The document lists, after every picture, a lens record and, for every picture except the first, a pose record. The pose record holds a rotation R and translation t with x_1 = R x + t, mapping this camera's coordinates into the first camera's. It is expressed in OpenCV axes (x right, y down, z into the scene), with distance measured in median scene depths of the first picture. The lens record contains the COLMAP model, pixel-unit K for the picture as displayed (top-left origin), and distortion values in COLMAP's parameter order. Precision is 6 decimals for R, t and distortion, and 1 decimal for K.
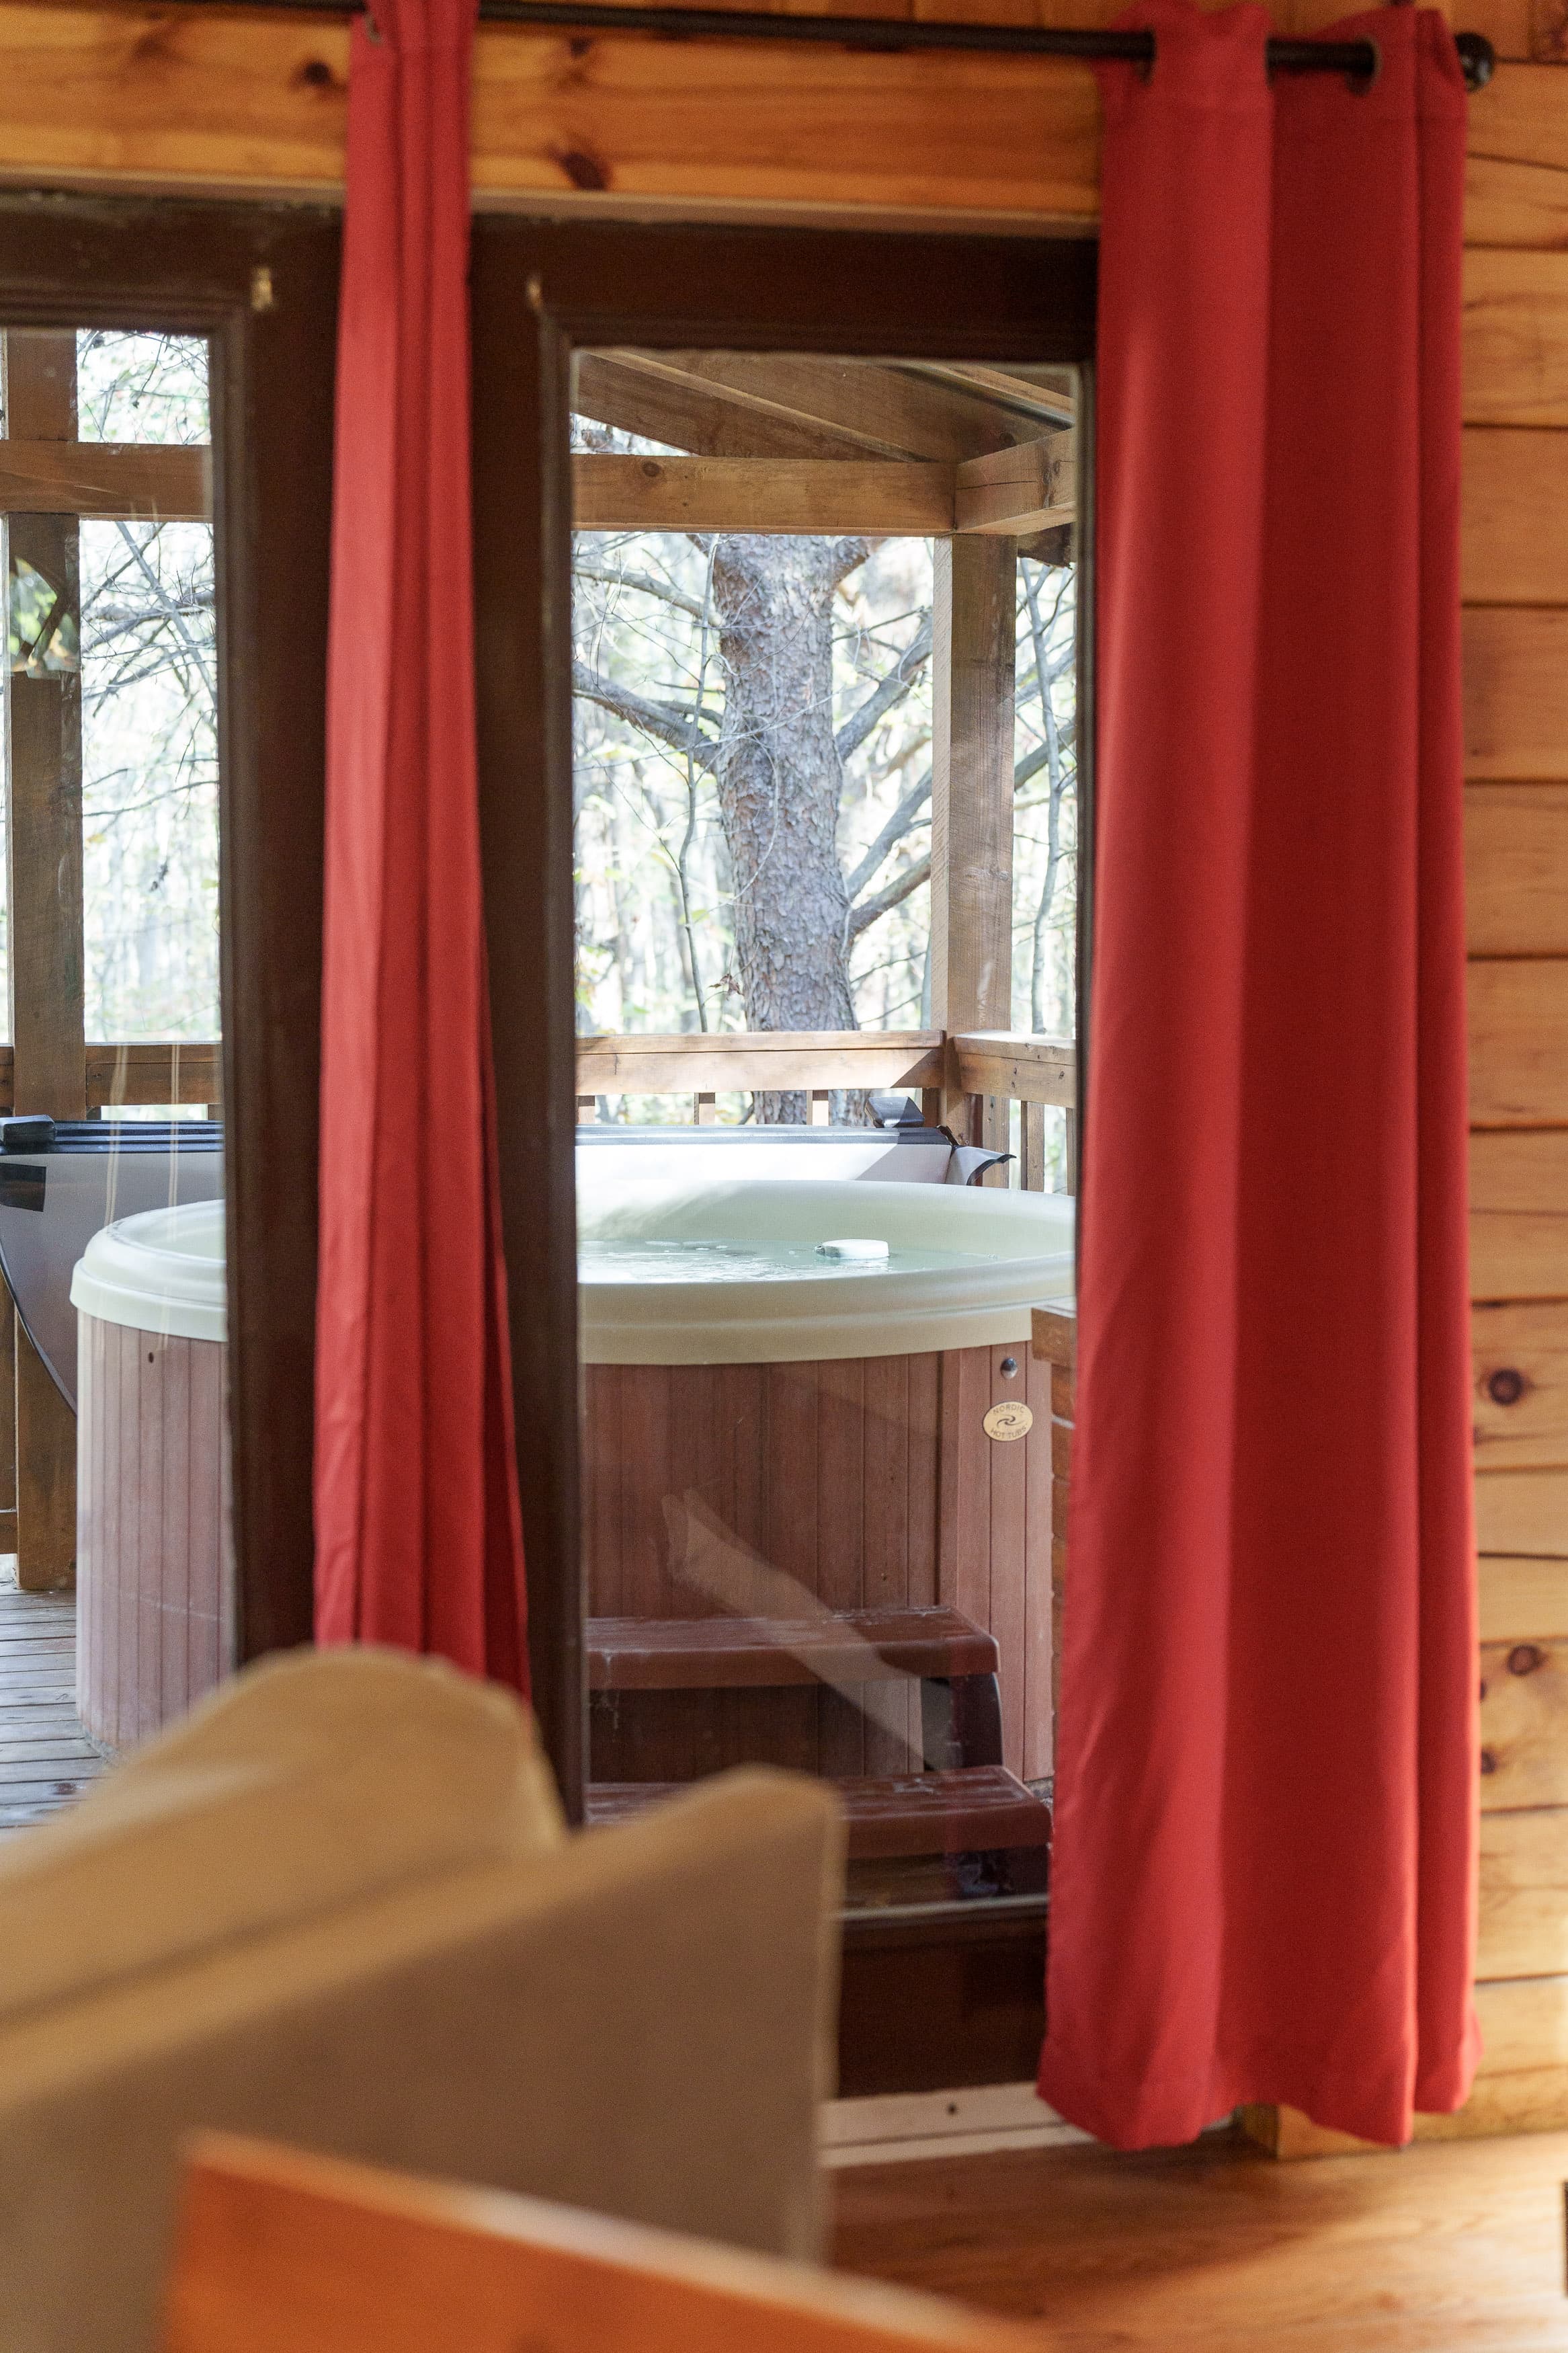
lens RADIAL K [[3768.1, 0, 766.1], [0, 3768.1, 1163.0], [0, 0, 1]] dist [0.049644, 0.000000]
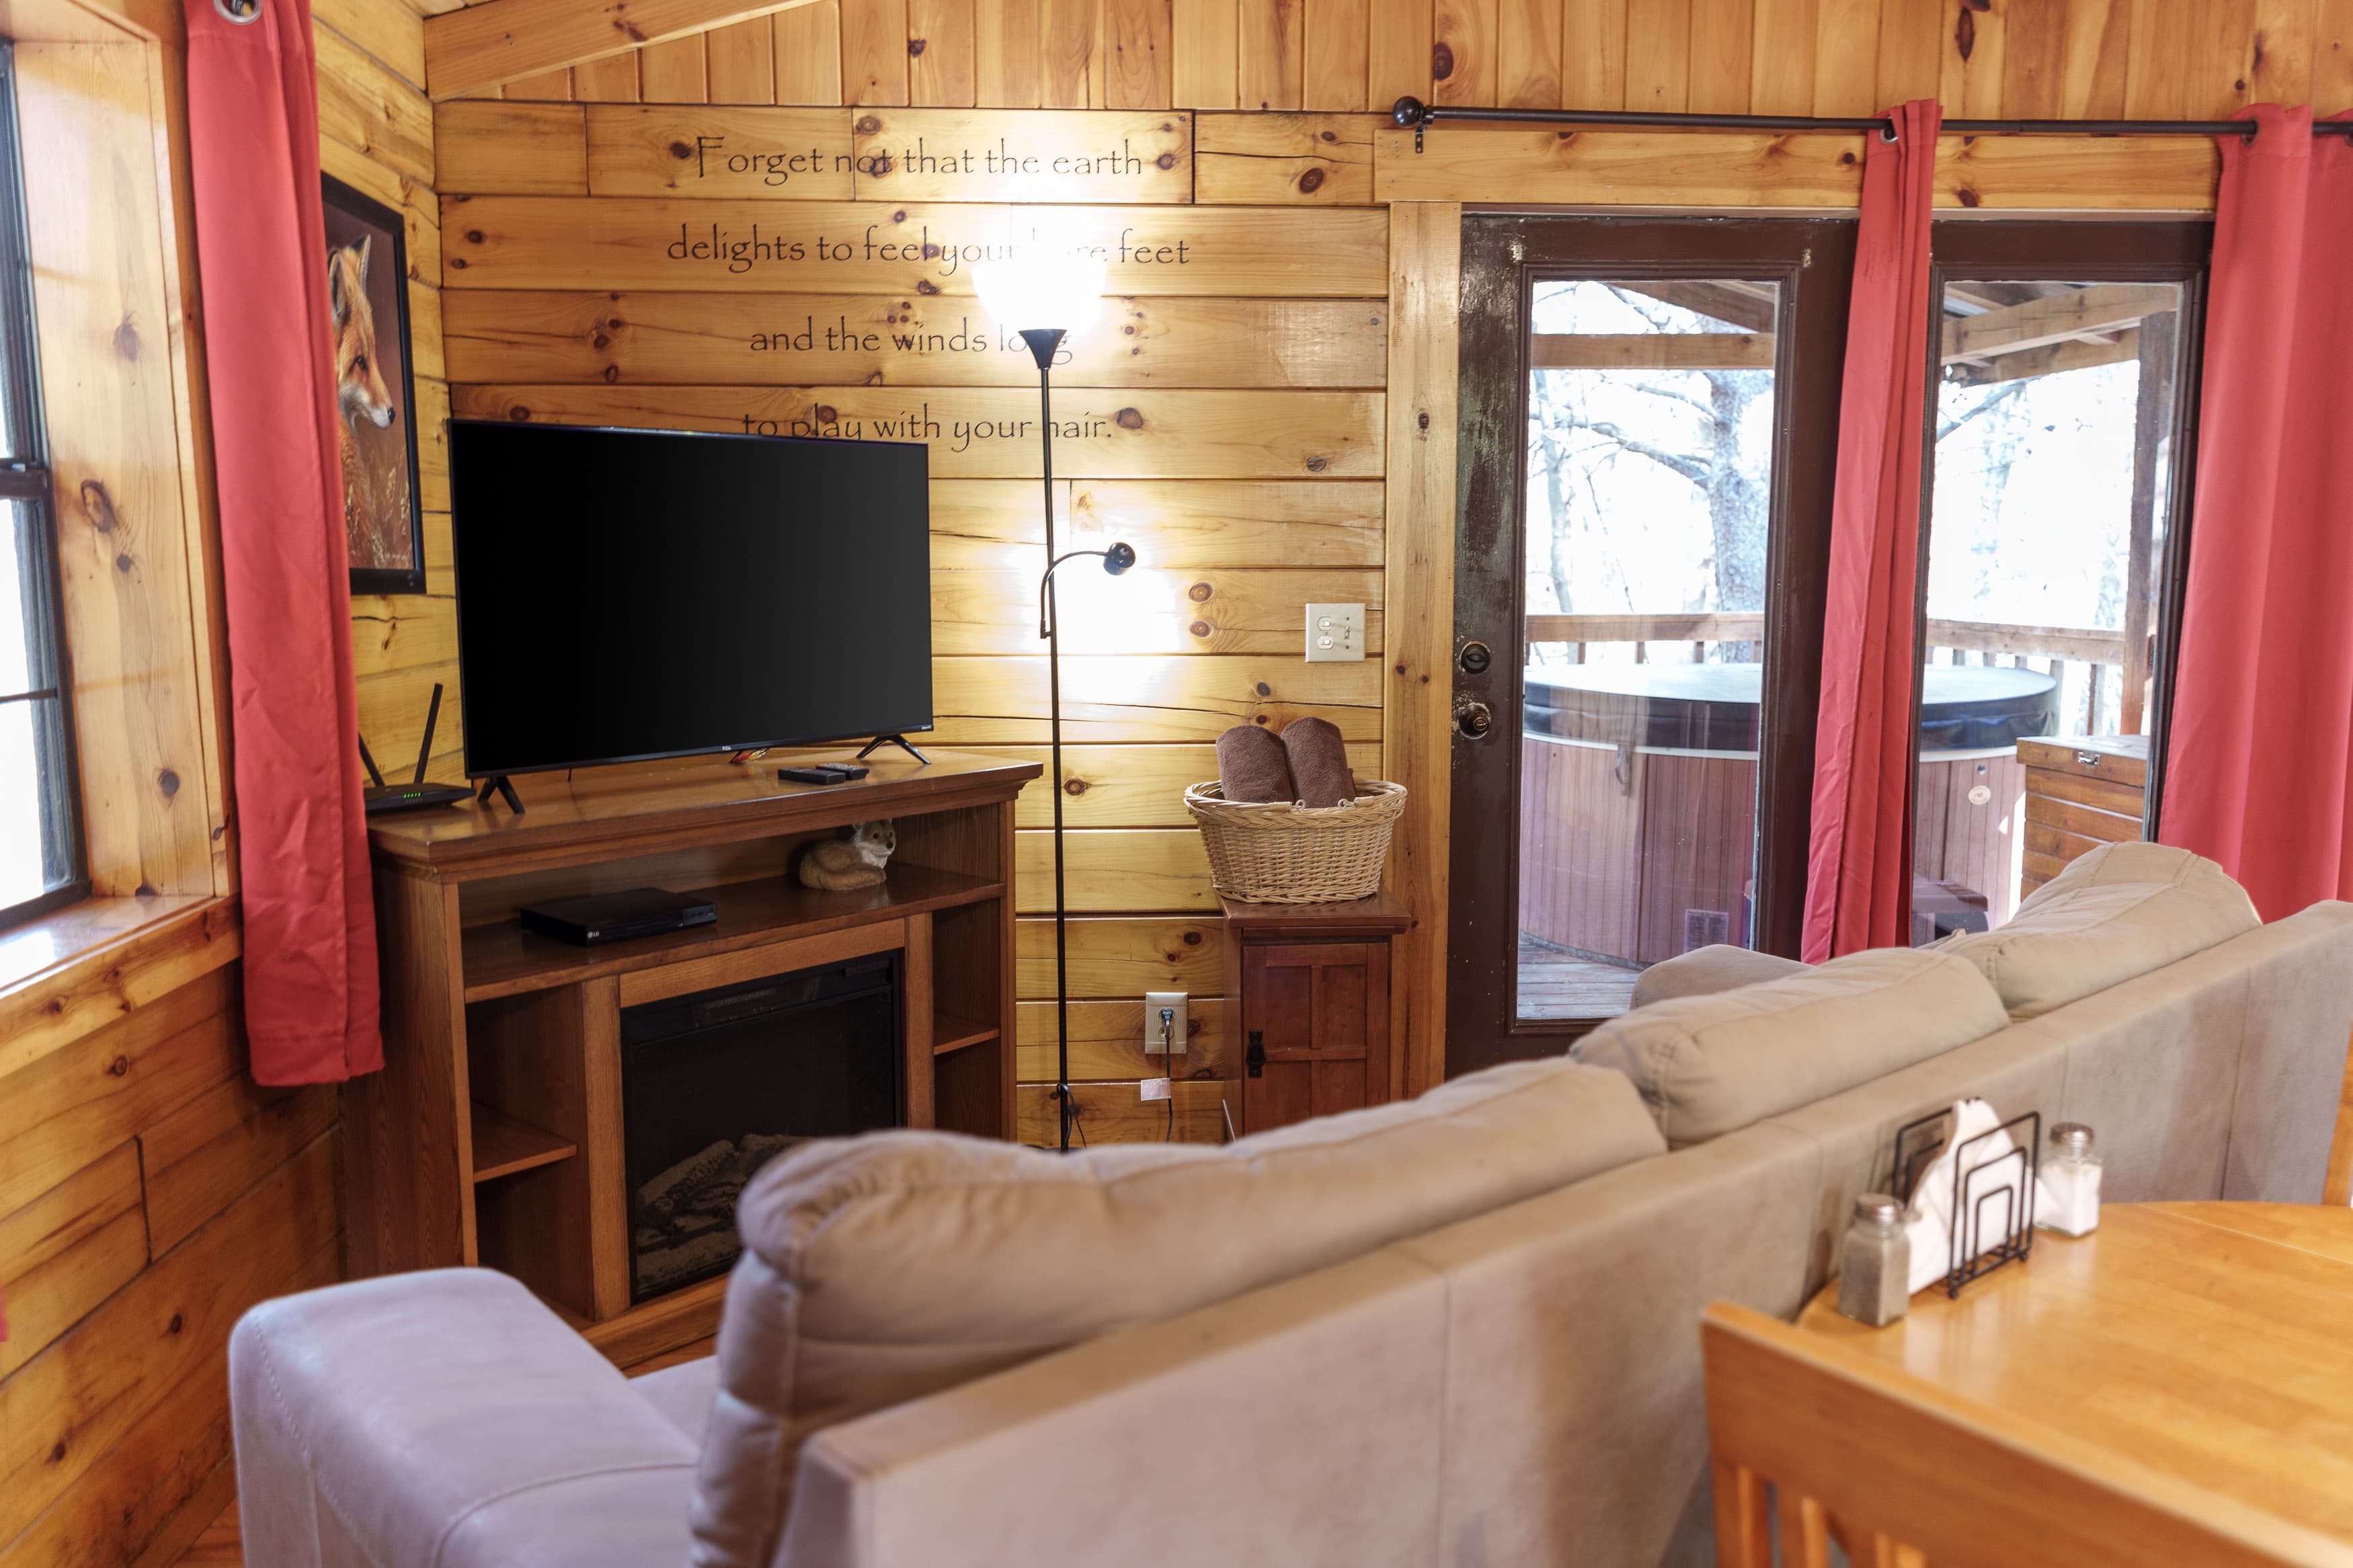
lens RADIAL K [[1837.7, 0, 1188.2], [0, 1837.7, 793.1], [0, 0, 1]] dist [-0.002671, 0.016060]
pose [[0.979096, 0.028839, -0.201342, -0.249732], [-0.017165, 0.998082, 0.059485, 0.022113], [0.202672, -0.054786, 0.977713, -0.133505]]
